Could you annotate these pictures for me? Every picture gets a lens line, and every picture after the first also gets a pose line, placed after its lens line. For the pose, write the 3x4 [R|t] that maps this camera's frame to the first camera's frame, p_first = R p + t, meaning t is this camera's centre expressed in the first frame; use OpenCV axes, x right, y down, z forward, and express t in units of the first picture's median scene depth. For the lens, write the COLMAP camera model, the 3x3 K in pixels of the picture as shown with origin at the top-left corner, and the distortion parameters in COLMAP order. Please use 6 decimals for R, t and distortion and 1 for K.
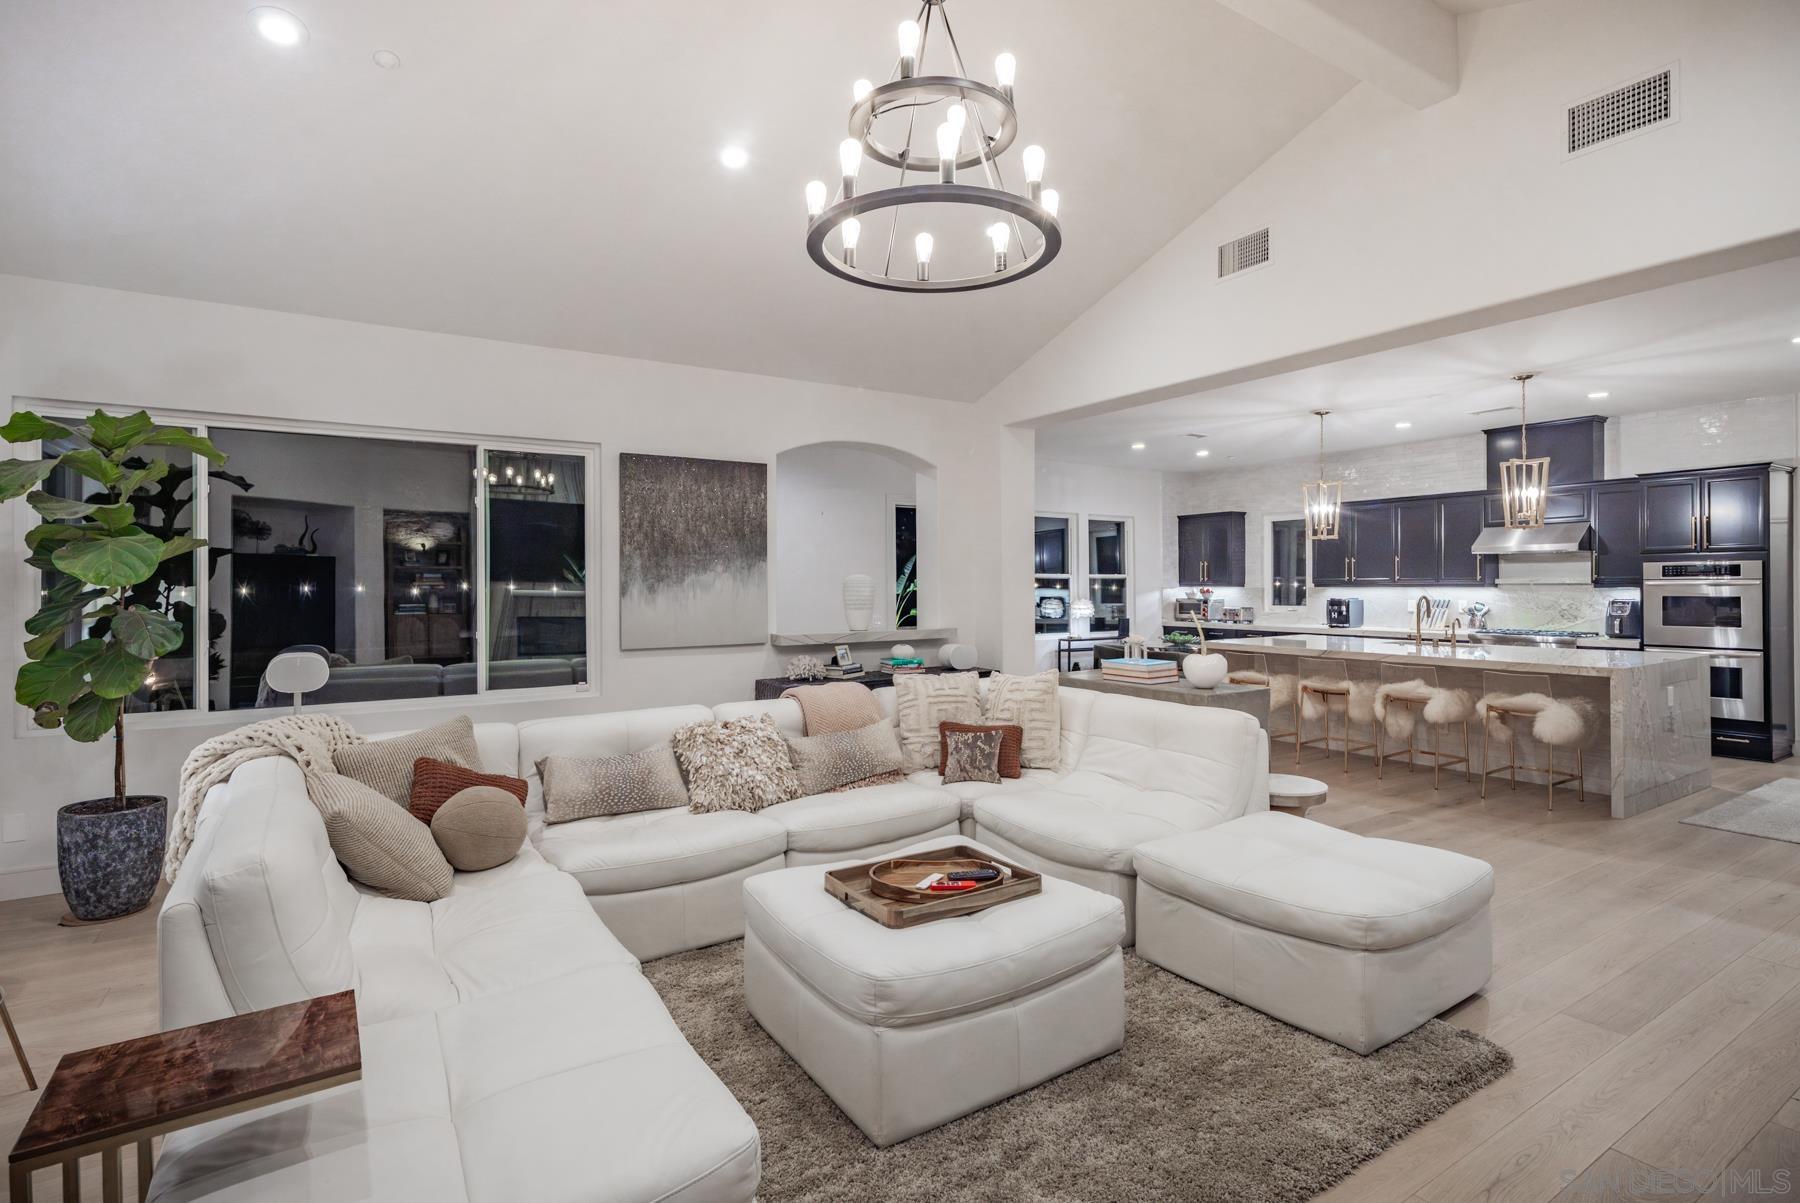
lens RADIAL K [[881.9, 0, 906.7], [0, 881.9, 589.7], [0, 0, 1]] dist [0.012143, -0.000619]
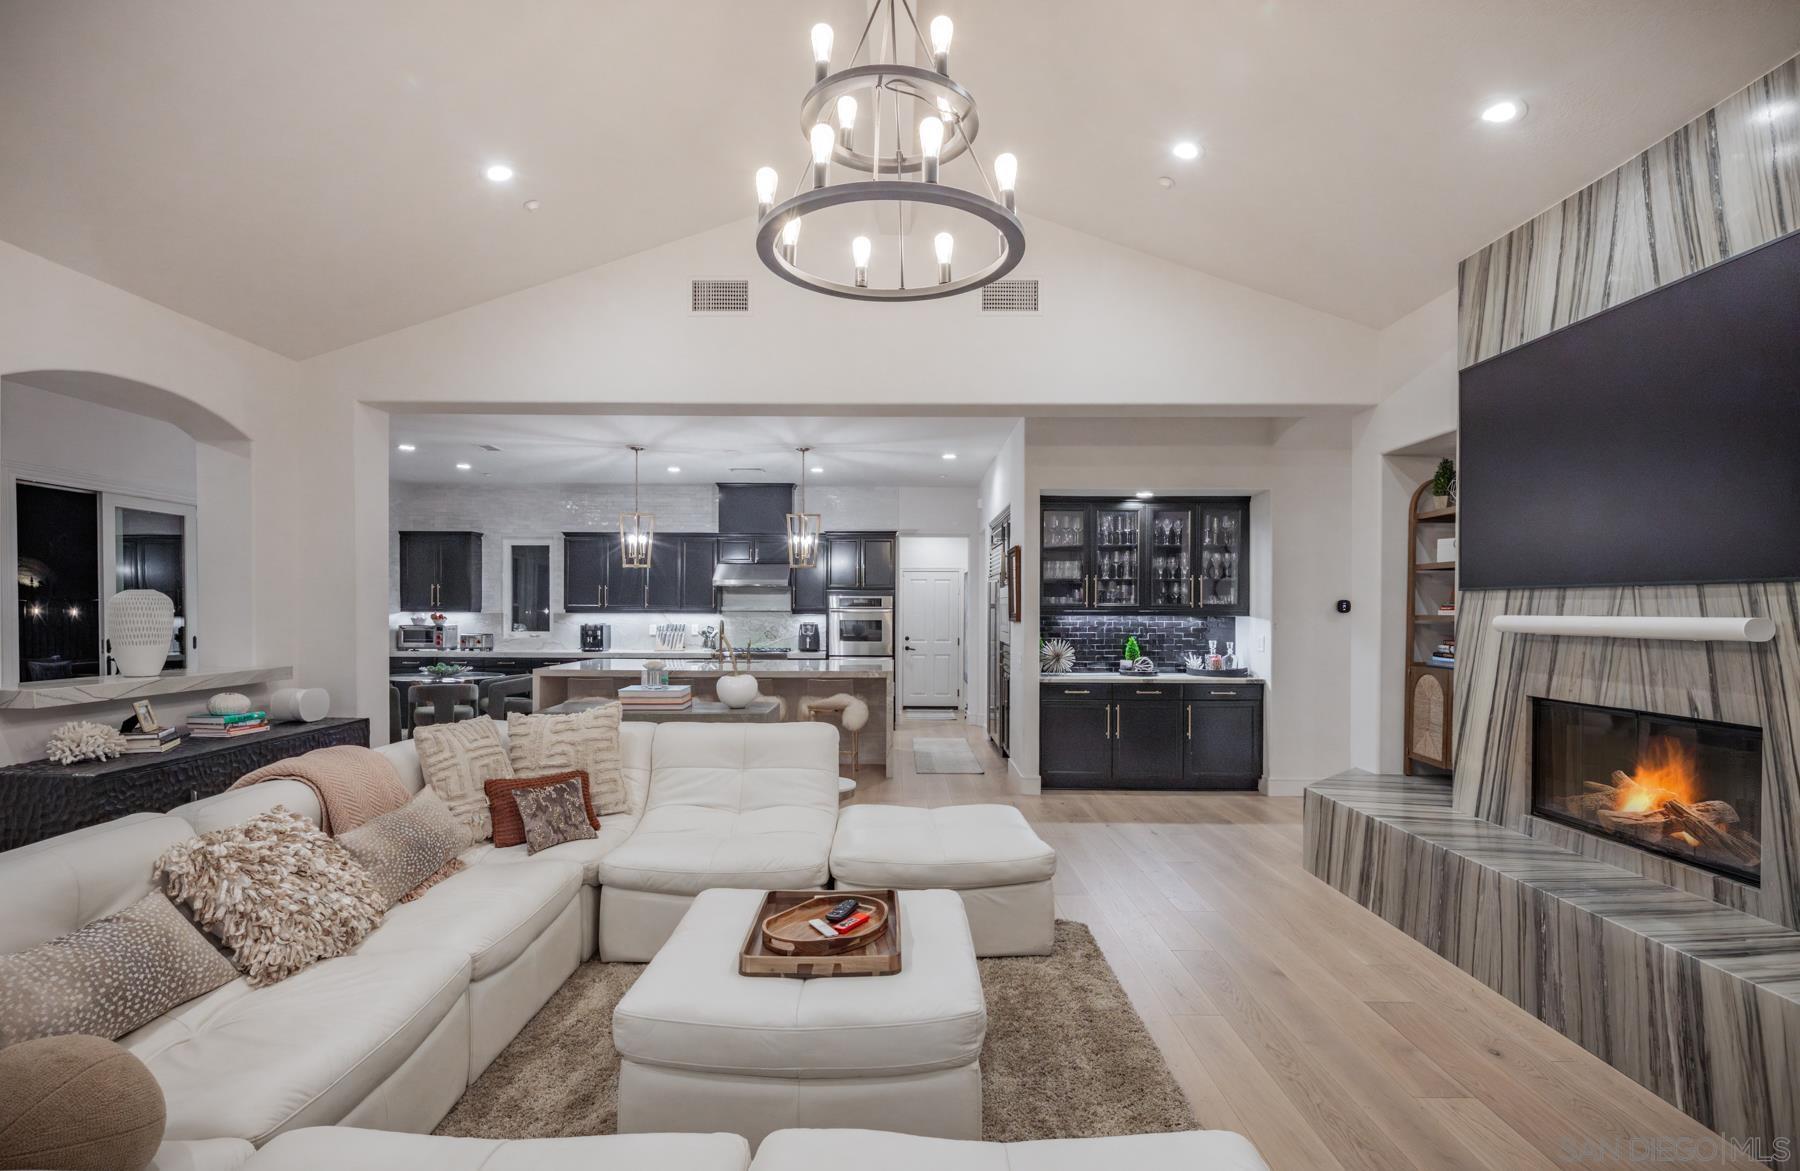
lens RADIAL K [[880.7, 0, 915.0], [0, 880.7, 622.4], [0, 0, 1]] dist [-0.006961, -0.000373]
pose [[0.530774, -0.004232, 0.847503, -0.216368], [-0.001048, 0.999983, 0.005650, 0.002213], [-0.847513, -0.003887, 0.530761, 0.135341]]
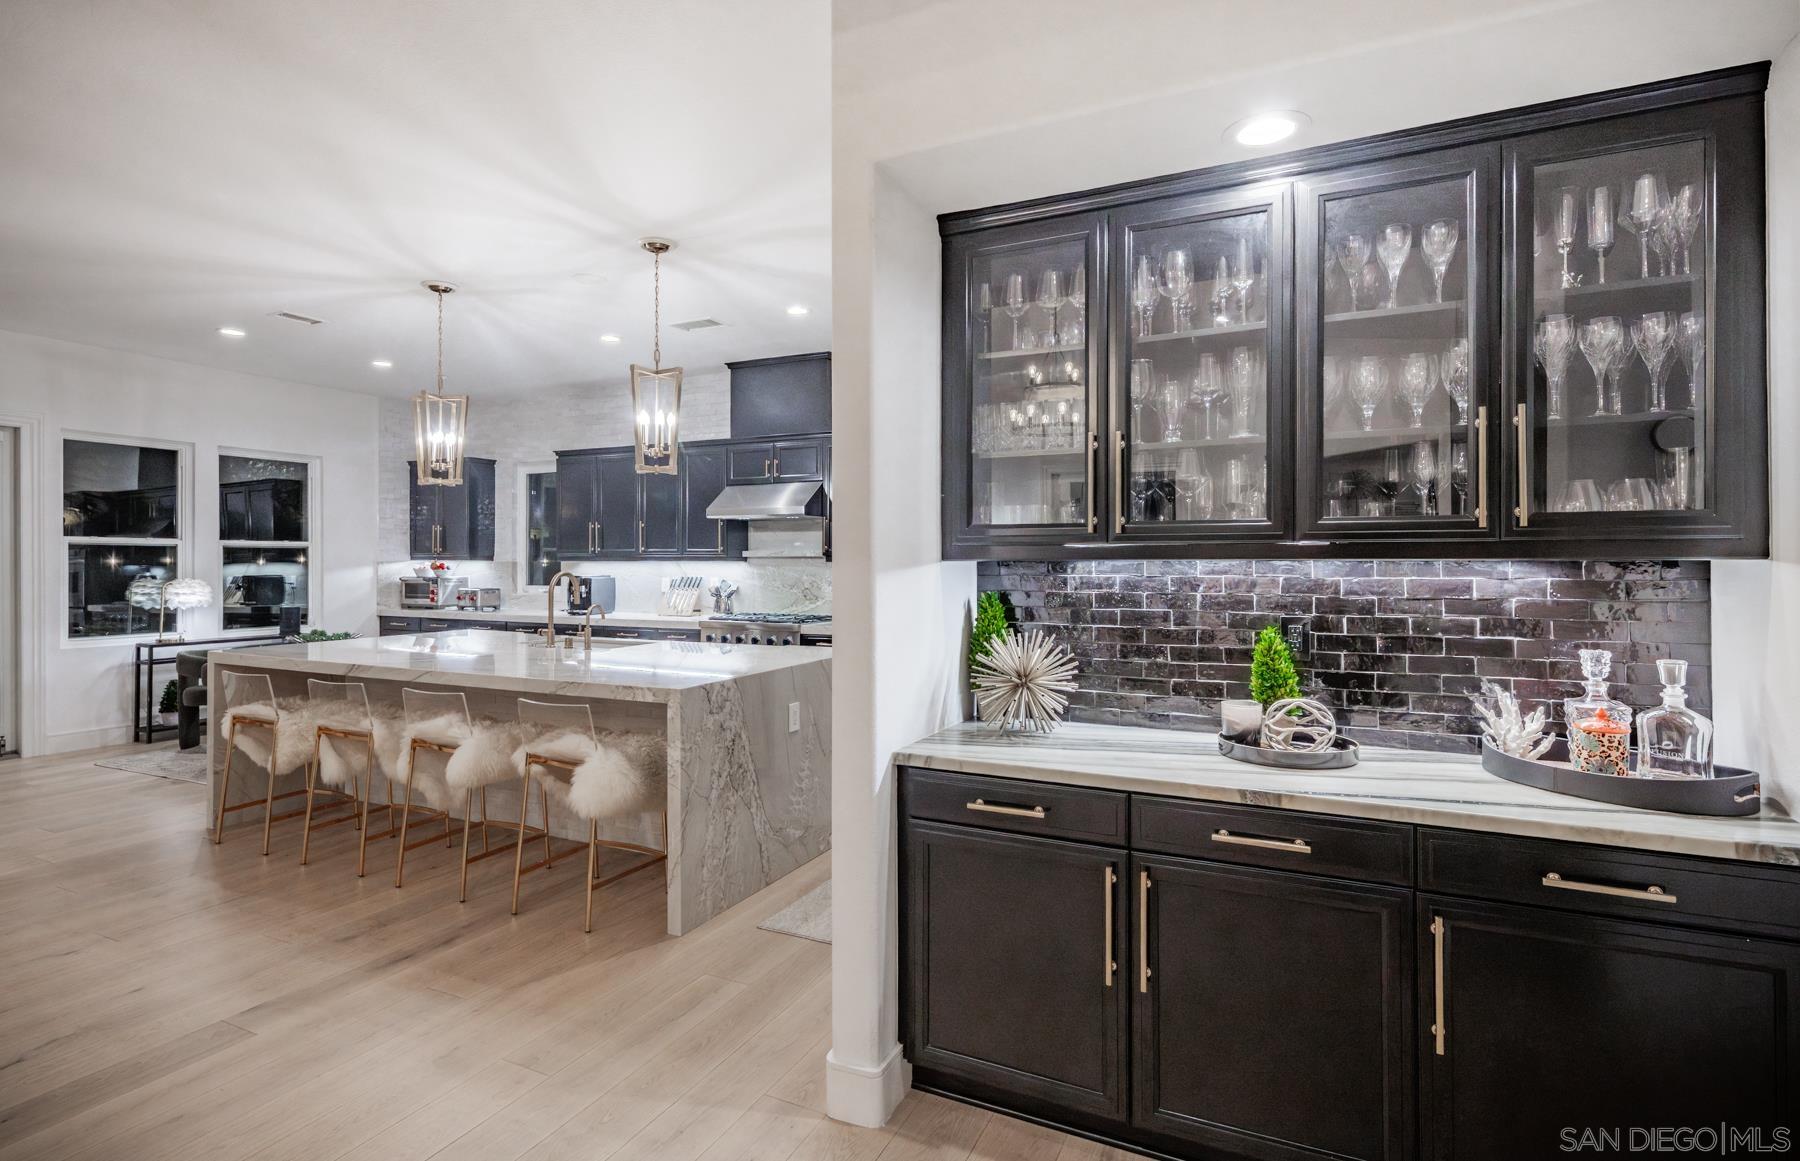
lens RADIAL K [[889.9, 0, 904.6], [0, 889.9, 558.3], [0, 0, 1]] dist [-0.002171, -0.000334]
pose [[0.853977, 0.007190, 0.520261, 0.369348], [-0.001554, 0.999935, -0.011269, 0.003297], [-0.520309, 0.008815, 0.853933, 0.236097]]
